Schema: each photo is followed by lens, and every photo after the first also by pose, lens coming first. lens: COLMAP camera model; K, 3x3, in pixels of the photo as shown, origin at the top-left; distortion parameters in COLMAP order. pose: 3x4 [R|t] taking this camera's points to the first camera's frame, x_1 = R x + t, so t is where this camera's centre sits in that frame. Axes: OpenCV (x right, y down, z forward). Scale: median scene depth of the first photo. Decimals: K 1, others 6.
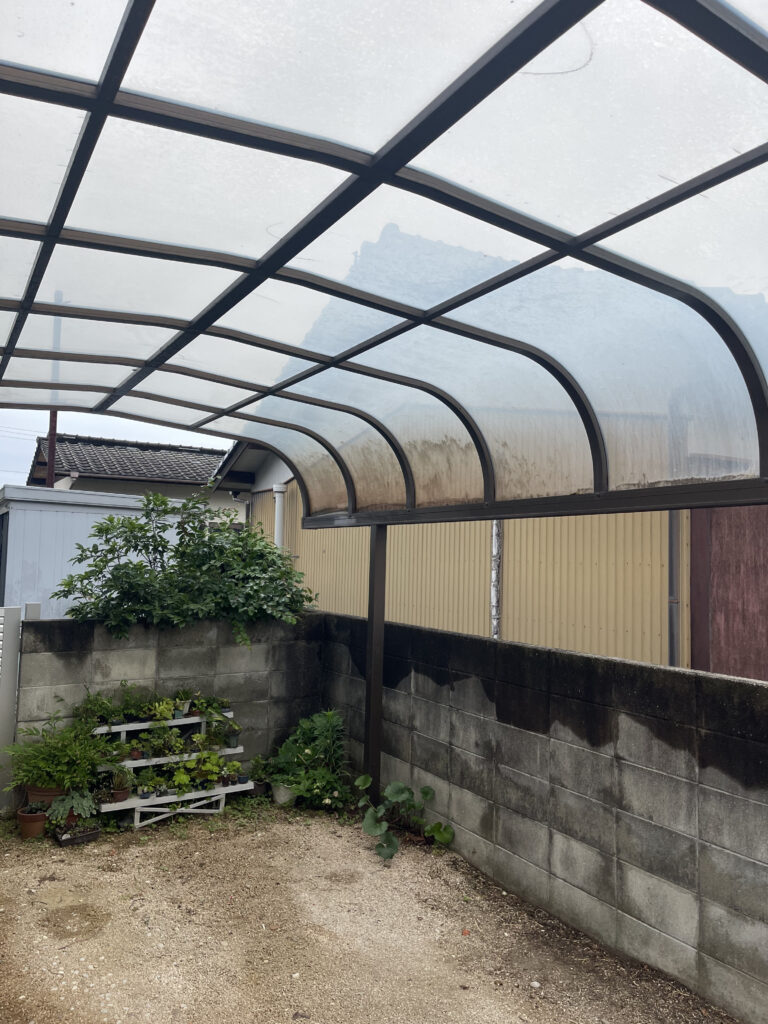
lens RADIAL K [[738.2, 0, 384.0], [0, 738.2, 512.0], [0, 0, 1]] dist [0.050190, -0.094633]
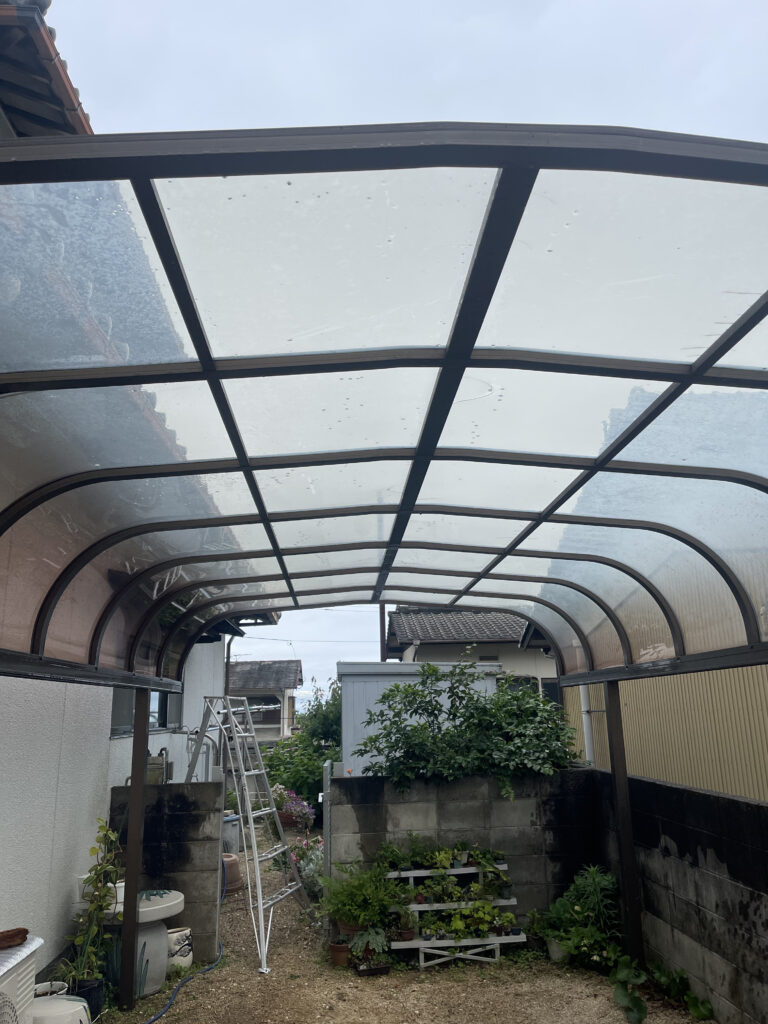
lens RADIAL K [[738.1, 0, 385.1], [0, 738.1, 507.4], [0, 0, 1]] dist [0.060682, -0.089267]
pose [[0.887846, -0.166553, -0.428939, 0.209346], [0.077068, 0.972850, -0.218228, -0.017439], [0.453640, 0.160695, 0.876577, -0.136726]]
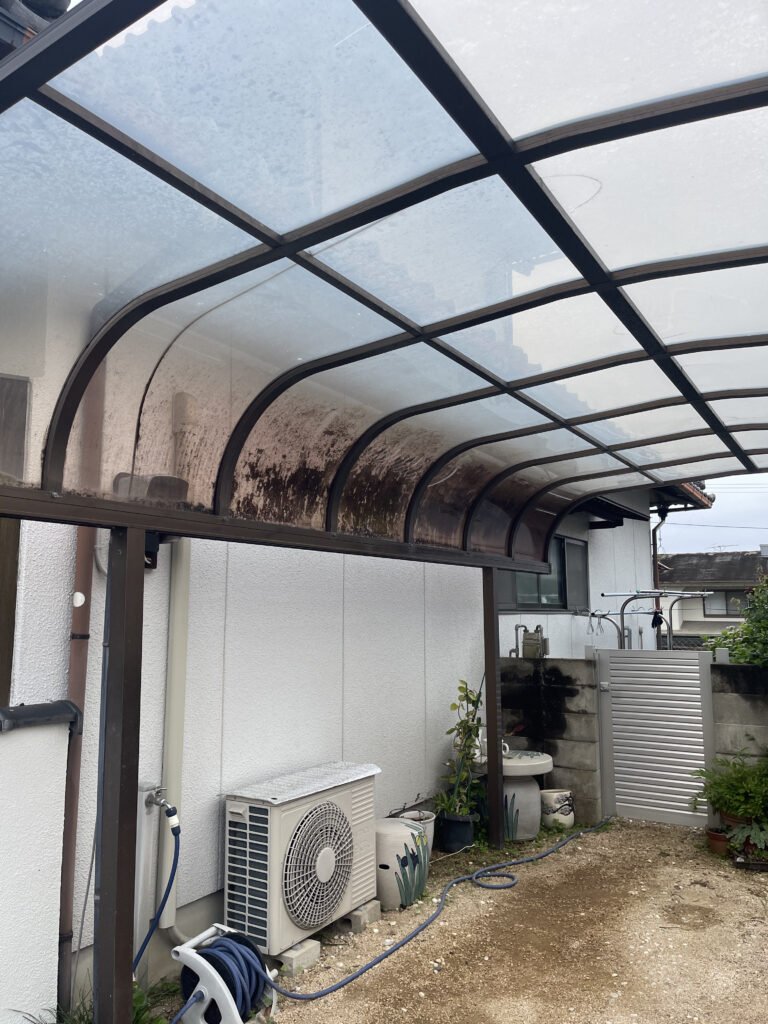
lens RADIAL K [[738.2, 0, 384.0], [0, 738.2, 512.0], [0, 0, 1]] dist [0.050190, -0.094633]
pose [[0.448381, -0.142793, -0.882363, 0.328813], [0.072720, 0.989712, -0.123212, 0.017556], [0.890880, -0.008920, 0.454152, 0.023566]]
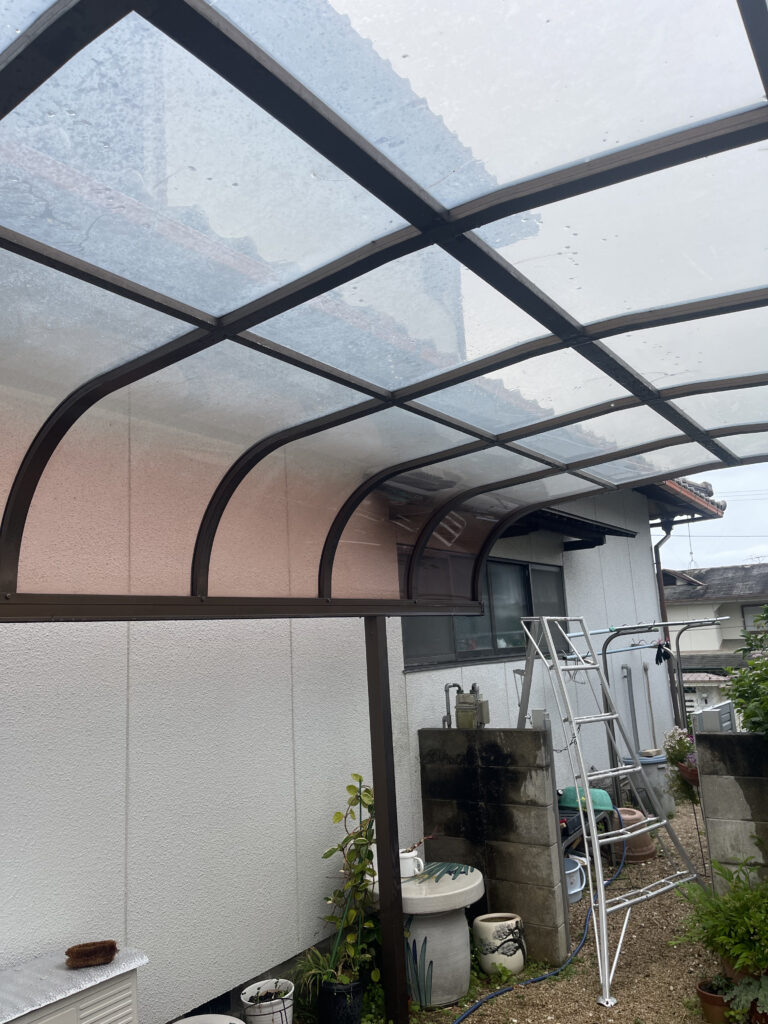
lens RADIAL K [[738.1, 0, 385.1], [0, 738.1, 507.4], [0, 0, 1]] dist [0.060682, -0.089267]
pose [[0.402686, -0.212145, -0.890415, 0.161791], [0.128660, 0.976232, -0.174405, 0.001290], [0.906251, -0.044330, 0.420410, 0.337380]]
